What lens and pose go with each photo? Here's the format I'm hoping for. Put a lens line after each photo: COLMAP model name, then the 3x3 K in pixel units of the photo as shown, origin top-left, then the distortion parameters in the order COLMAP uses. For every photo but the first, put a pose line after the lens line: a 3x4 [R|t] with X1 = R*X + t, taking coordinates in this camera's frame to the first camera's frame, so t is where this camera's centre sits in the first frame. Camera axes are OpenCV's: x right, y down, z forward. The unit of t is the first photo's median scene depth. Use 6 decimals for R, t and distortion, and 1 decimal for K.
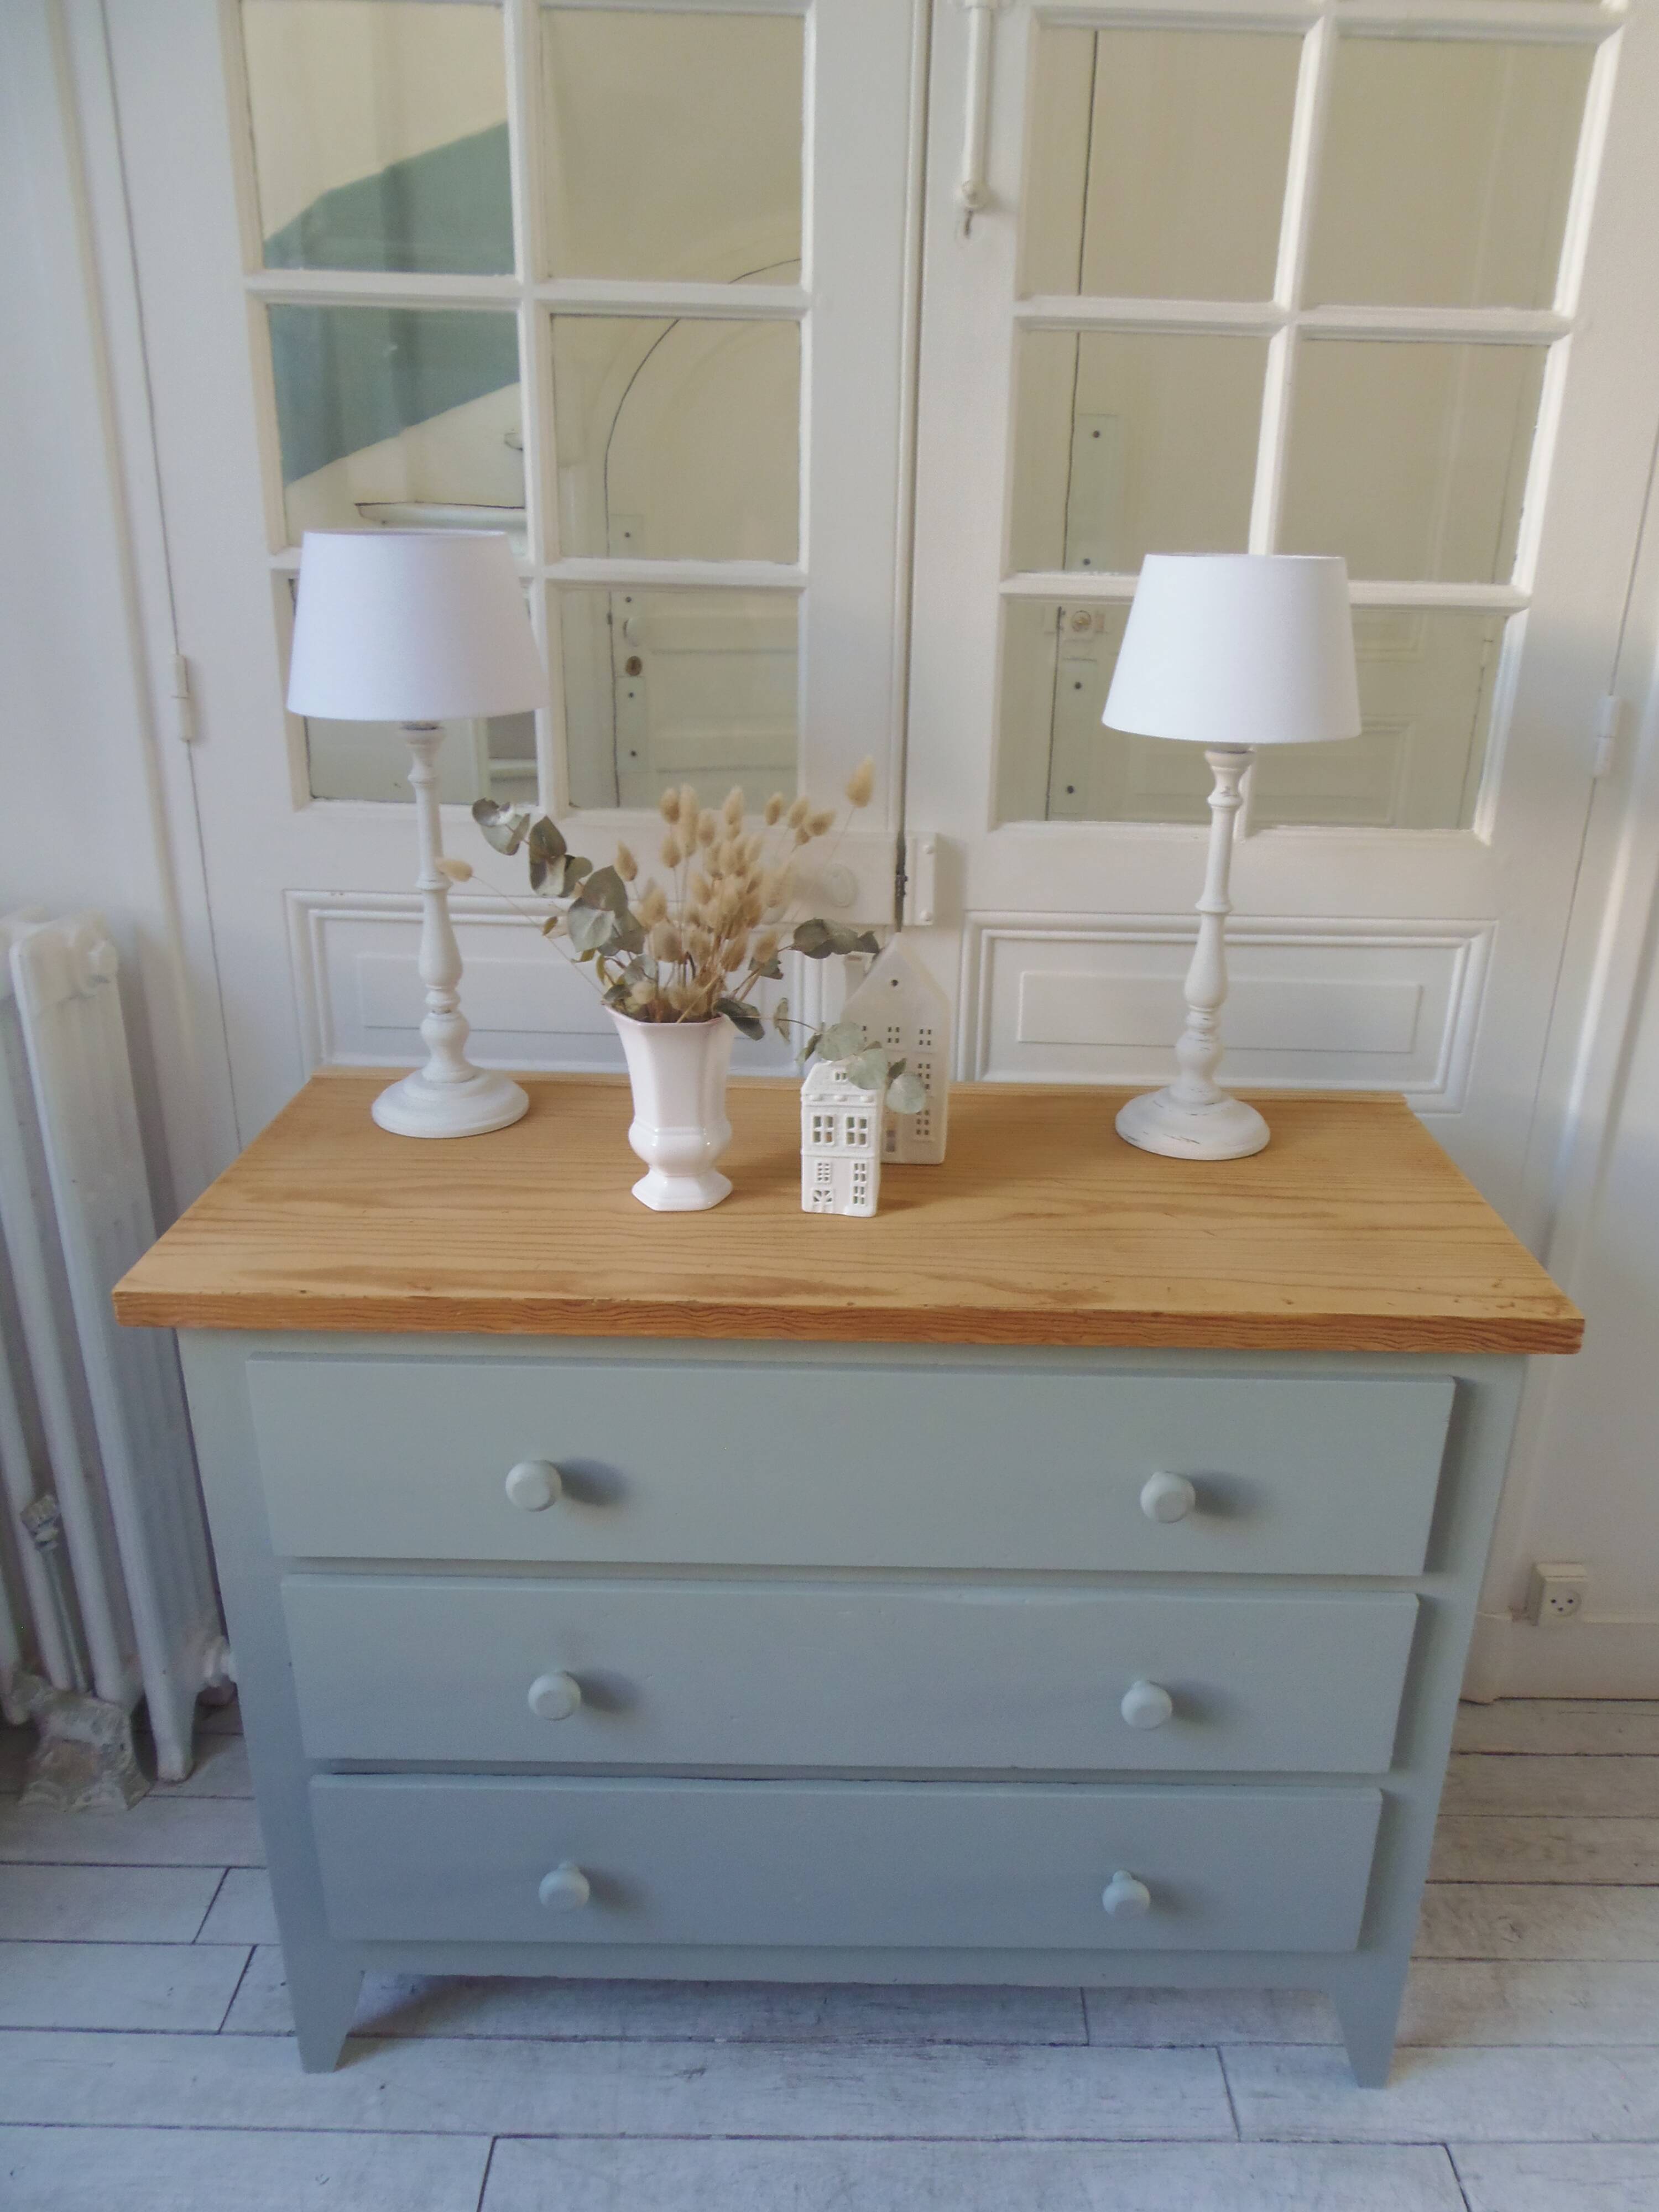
lens RADIAL K [[1616.4, 0, 883.3], [0, 1616.4, 1128.8], [0, 0, 1]] dist [-0.011577, -0.011832]
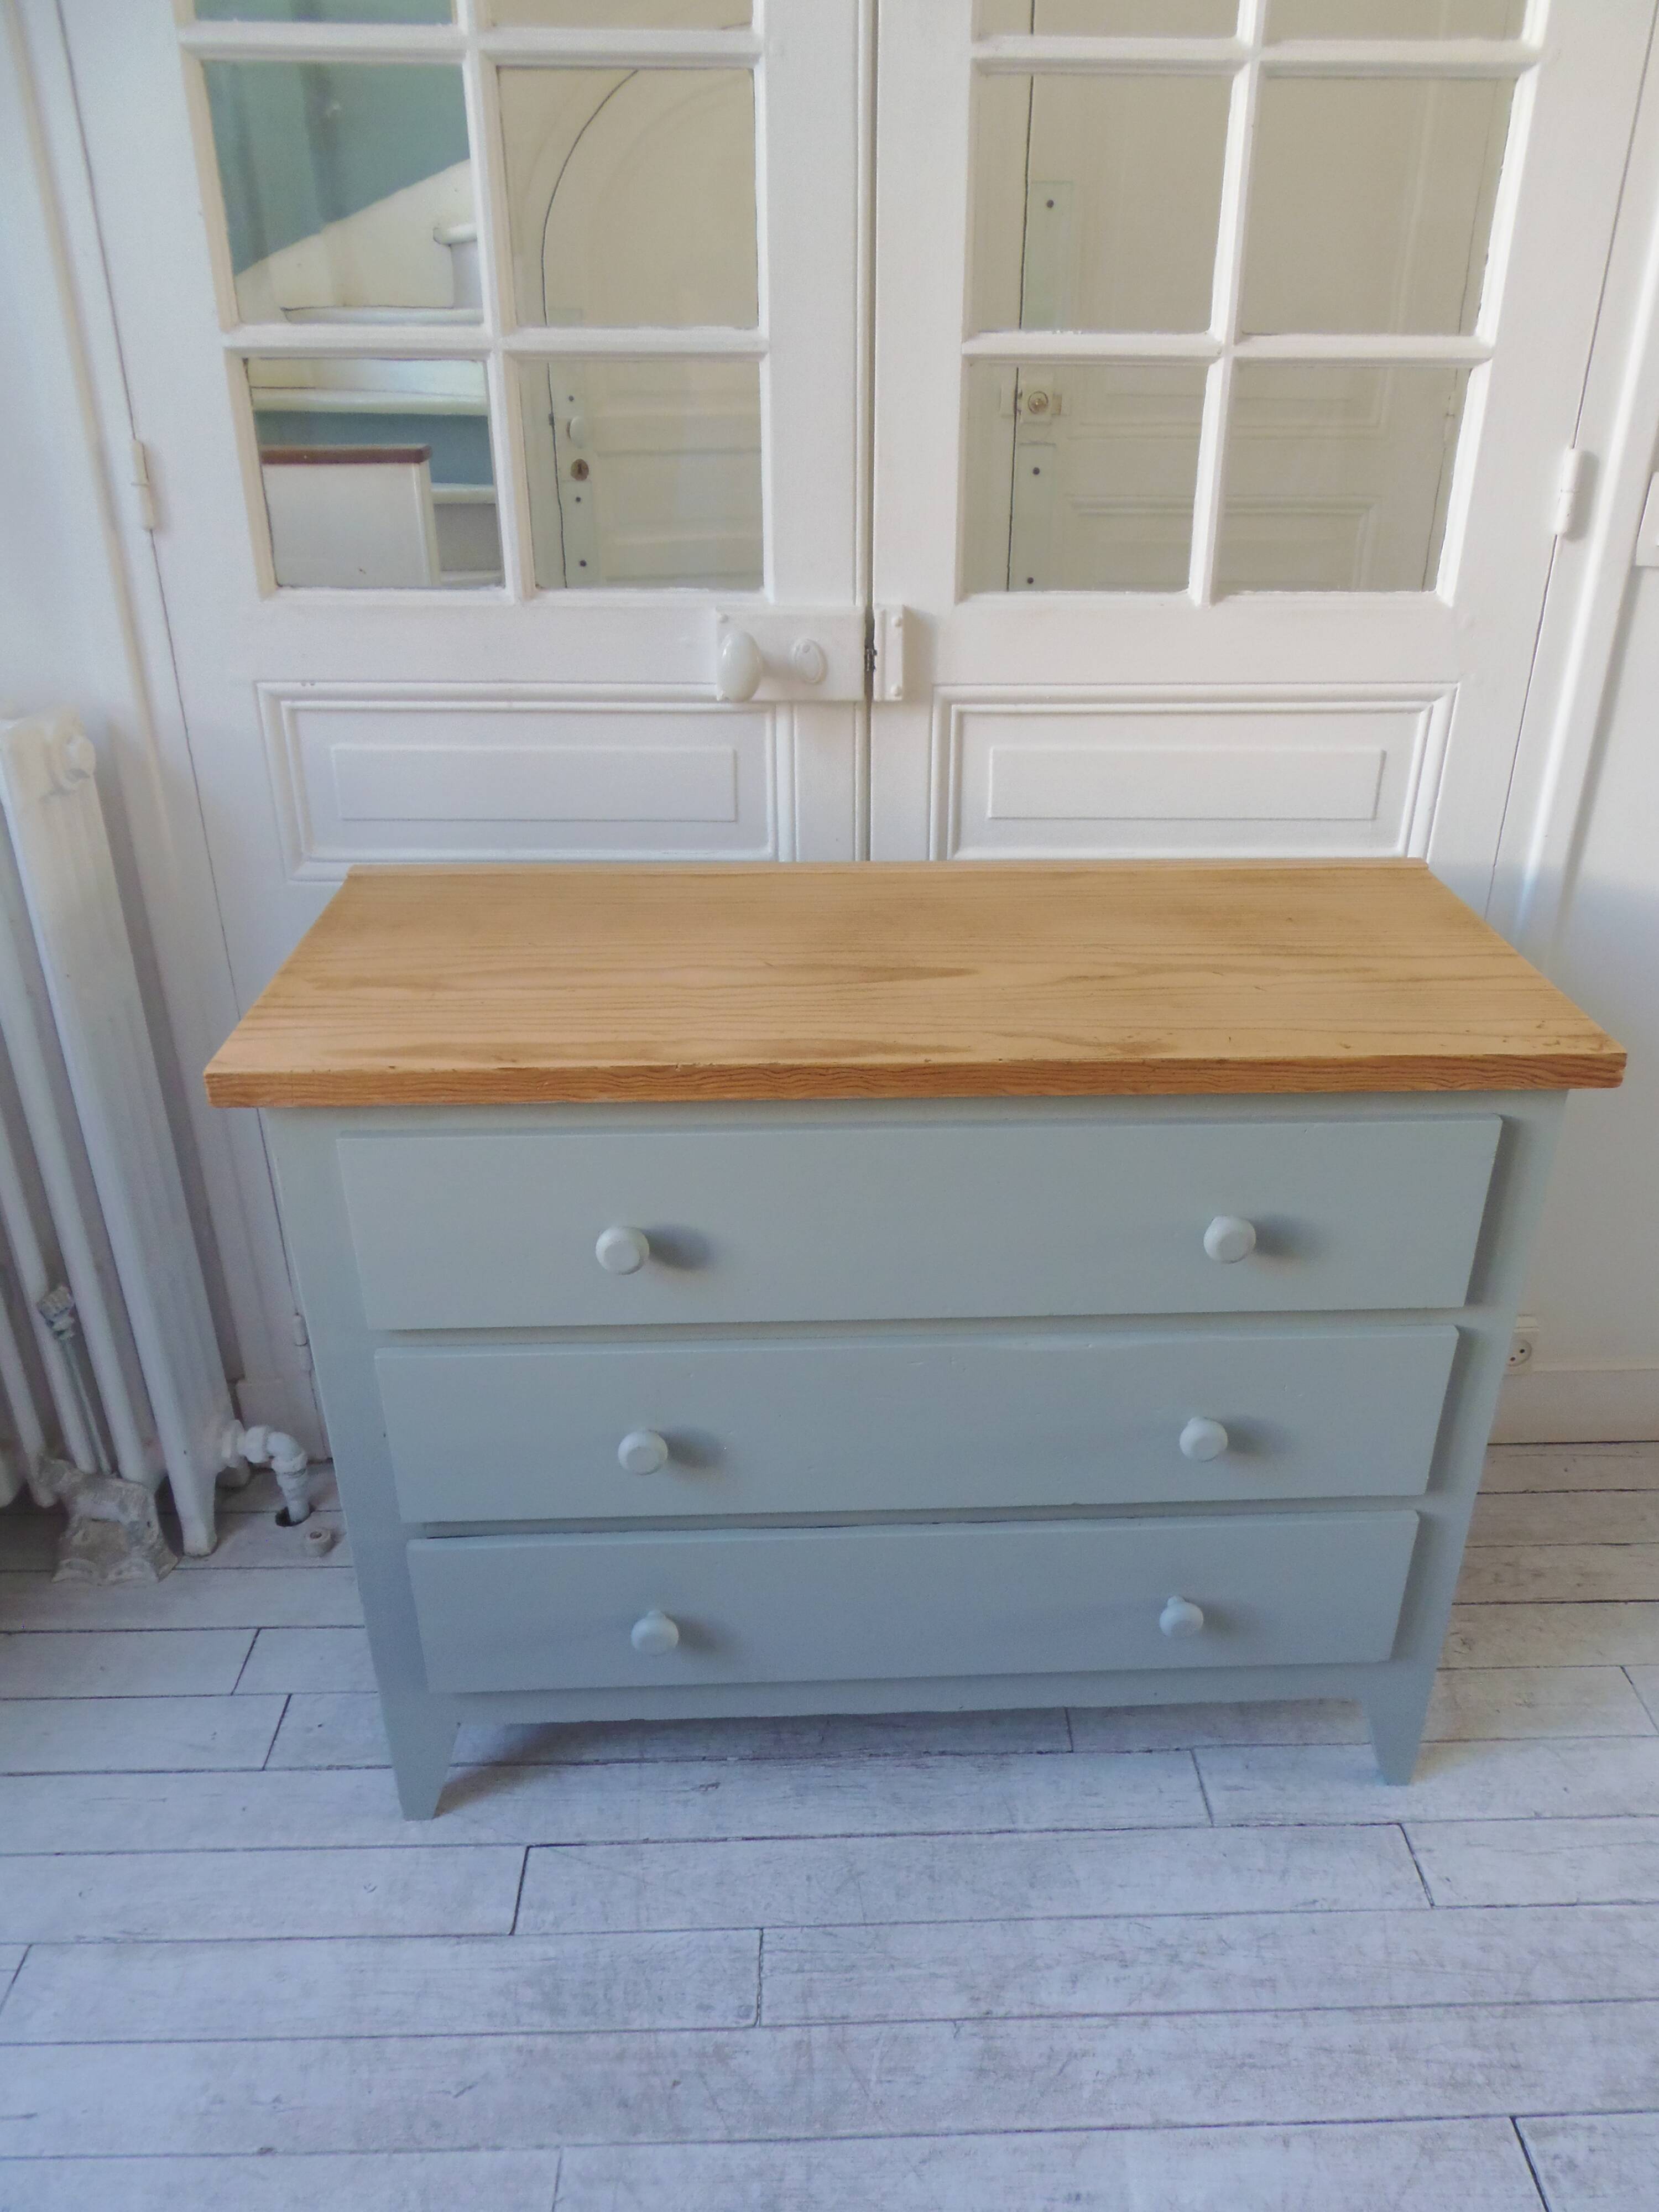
lens RADIAL K [[1616.4, 0, 868.3], [0, 1616.4, 1137.3], [0, 0, 1]] dist [-0.011577, -0.011832]
pose [[0.999489, -0.028189, 0.015078, -0.014572], [0.026456, 0.994136, 0.104852, 0.041774], [-0.017945, -0.104399, 0.994374, -0.034057]]
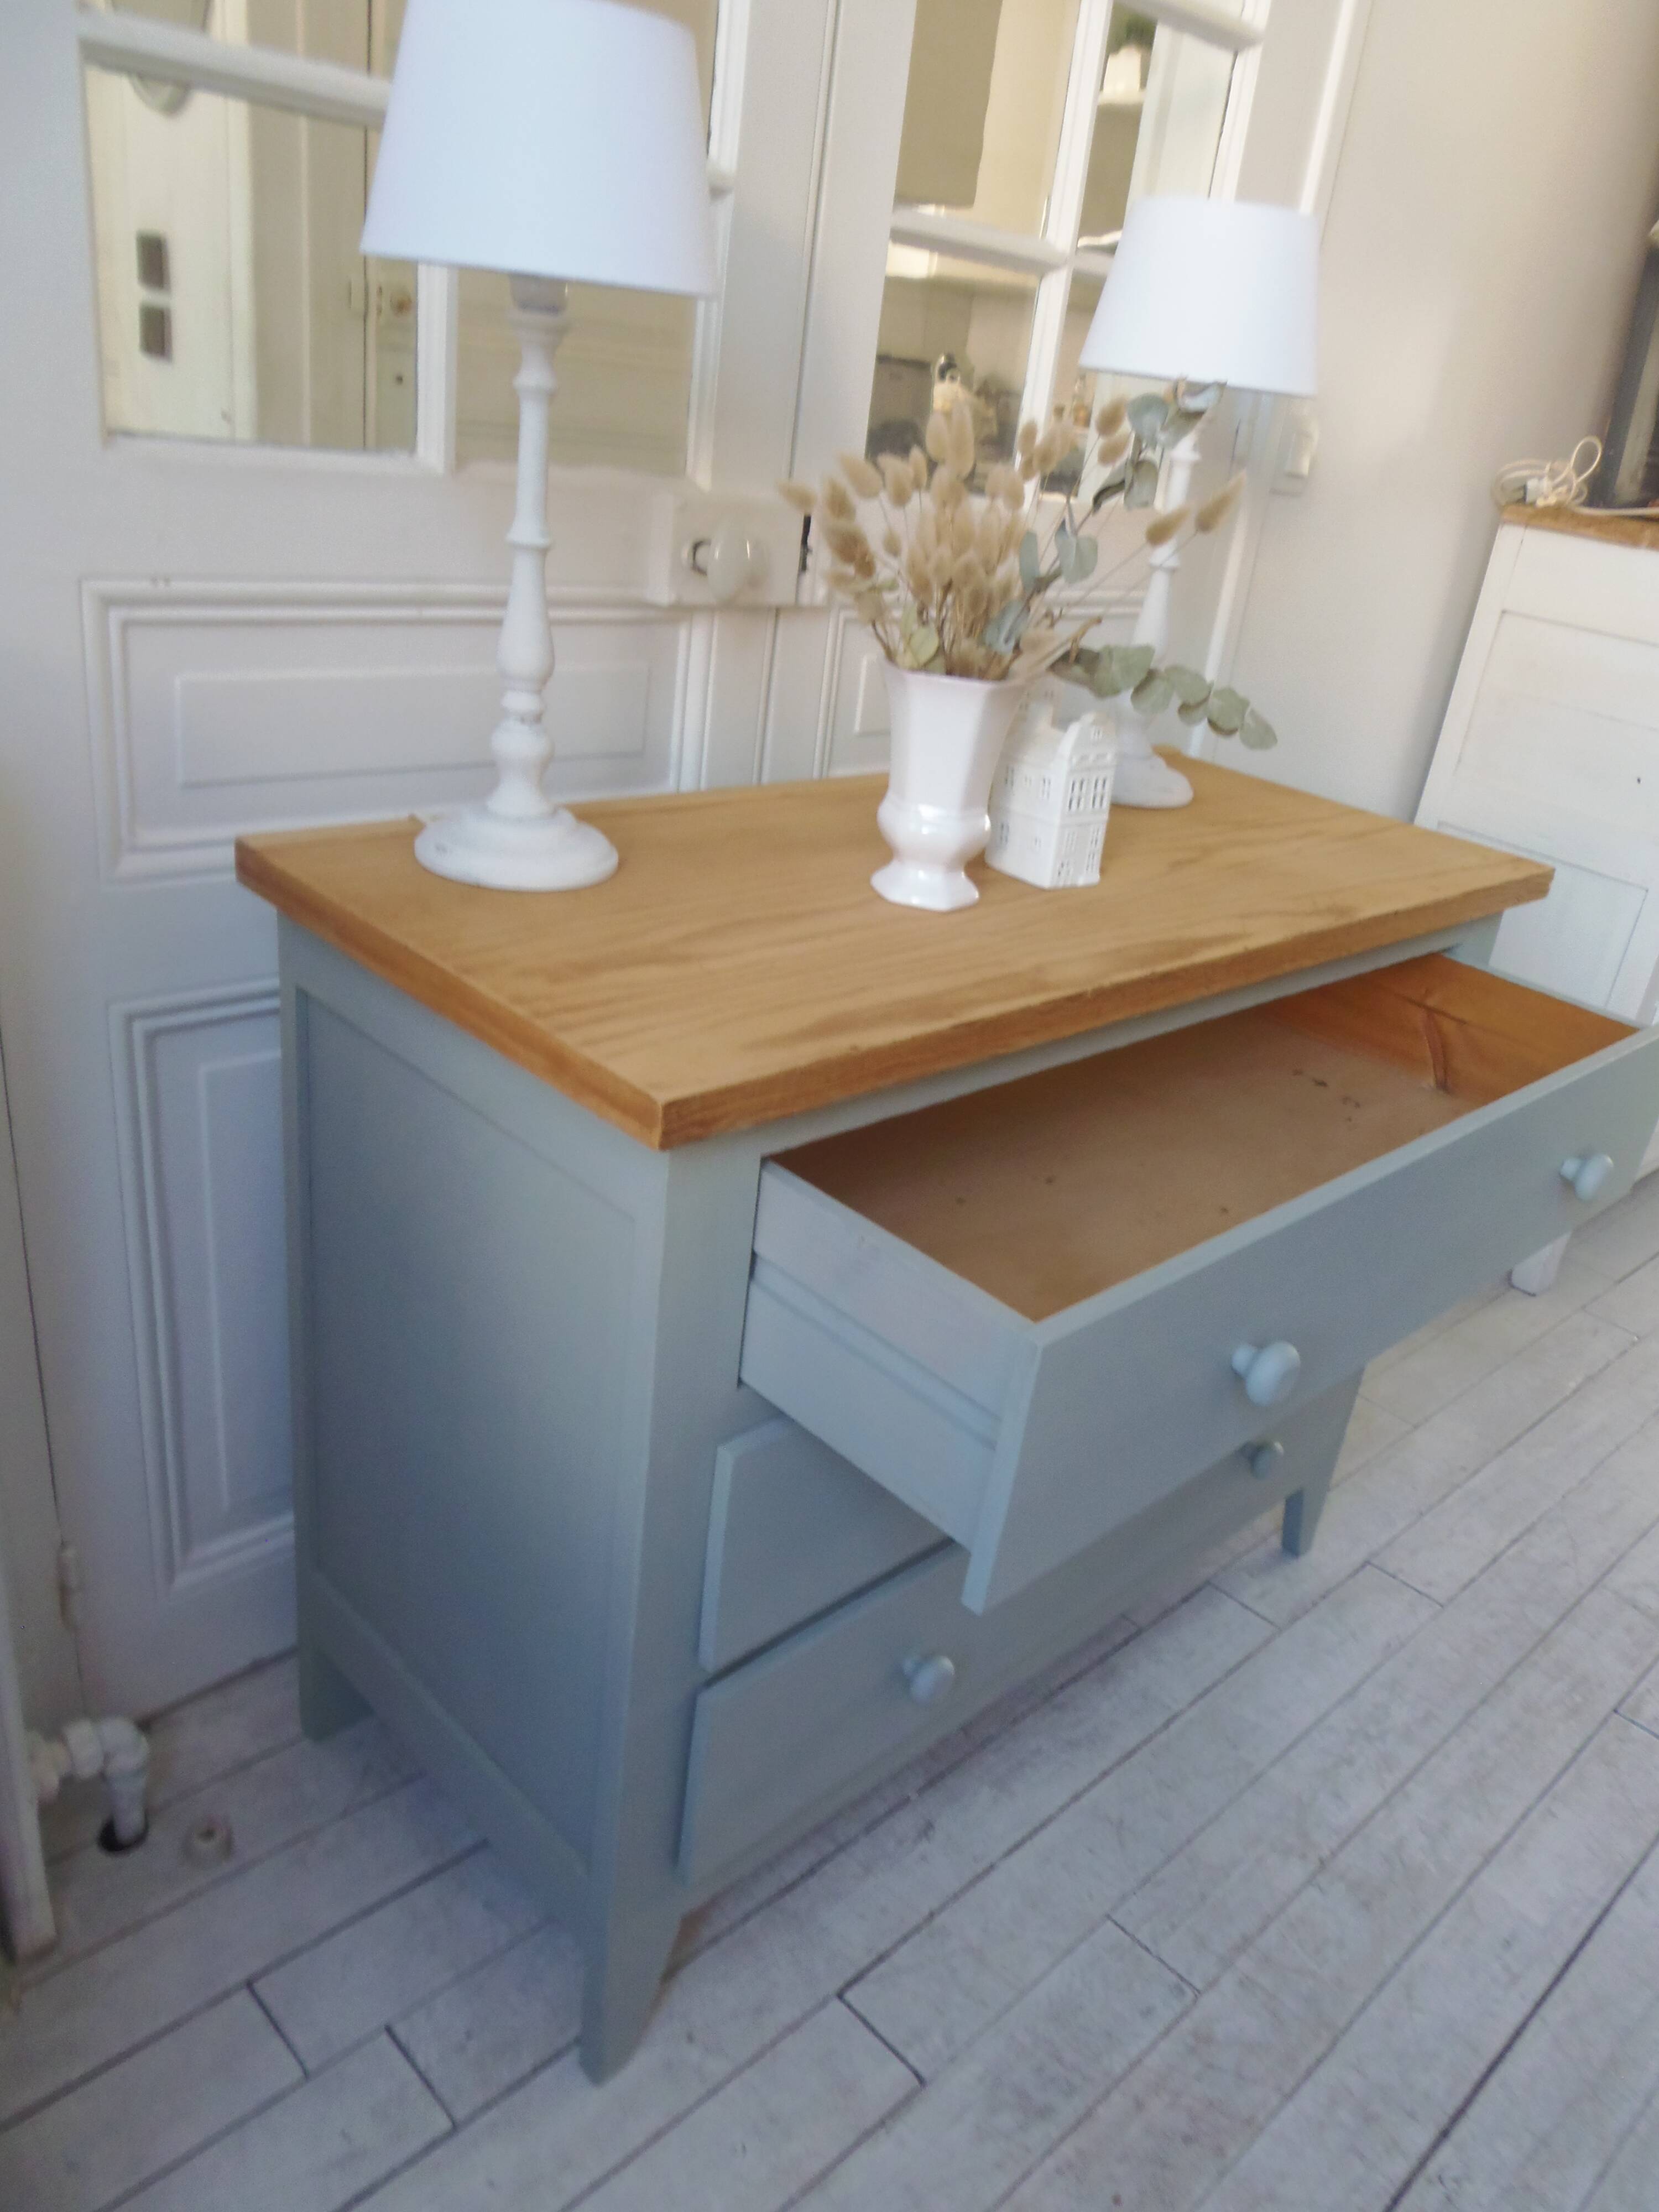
lens RADIAL K [[1618.3, 0, 872.9], [0, 1618.3, 1121.0], [0, 0, 1]] dist [-0.018806, -0.006583]
pose [[0.708742, -0.237671, 0.664227, -0.670977], [0.156962, 0.971066, 0.179981, -0.002316], [-0.687785, -0.023302, 0.725541, 0.330534]]
